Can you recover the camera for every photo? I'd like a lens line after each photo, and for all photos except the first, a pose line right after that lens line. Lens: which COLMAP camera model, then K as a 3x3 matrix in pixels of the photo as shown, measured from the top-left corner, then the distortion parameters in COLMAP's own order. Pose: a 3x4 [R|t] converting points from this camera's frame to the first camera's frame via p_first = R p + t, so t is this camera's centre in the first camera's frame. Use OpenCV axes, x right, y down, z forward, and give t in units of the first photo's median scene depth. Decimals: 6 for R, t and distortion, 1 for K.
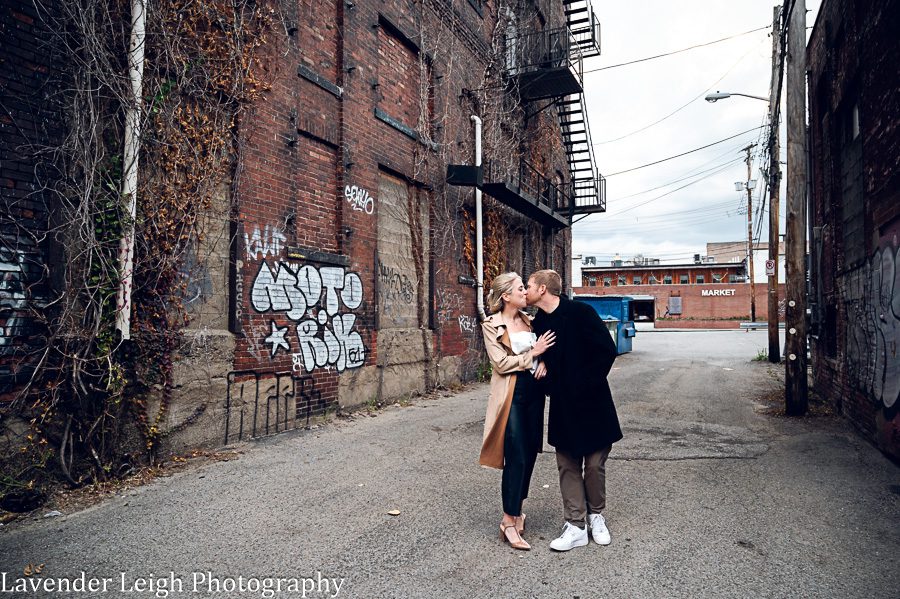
lens RADIAL K [[628.0, 0, 446.2], [0, 628.0, 302.2], [0, 0, 1]] dist [-0.001140, -0.002993]
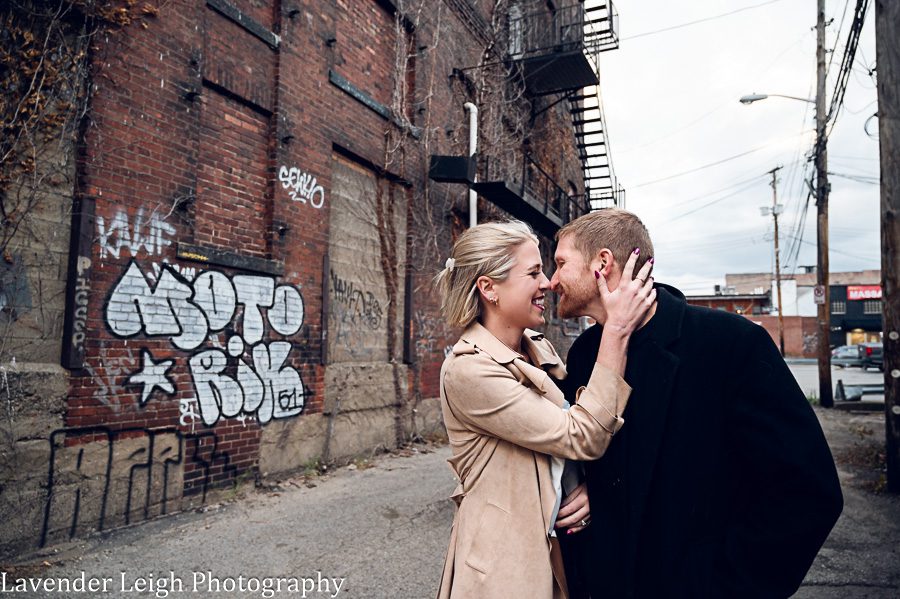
lens RADIAL K [[628.0, 0, 453.8], [0, 628.0, 297.3], [0, 0, 1]] dist [-0.001140, -0.002993]
pose [[0.999911, 0.012115, -0.005576, 0.046074], [-0.012415, 0.998281, -0.057274, 0.006049], [0.004873, 0.057339, 0.998343, 0.272581]]
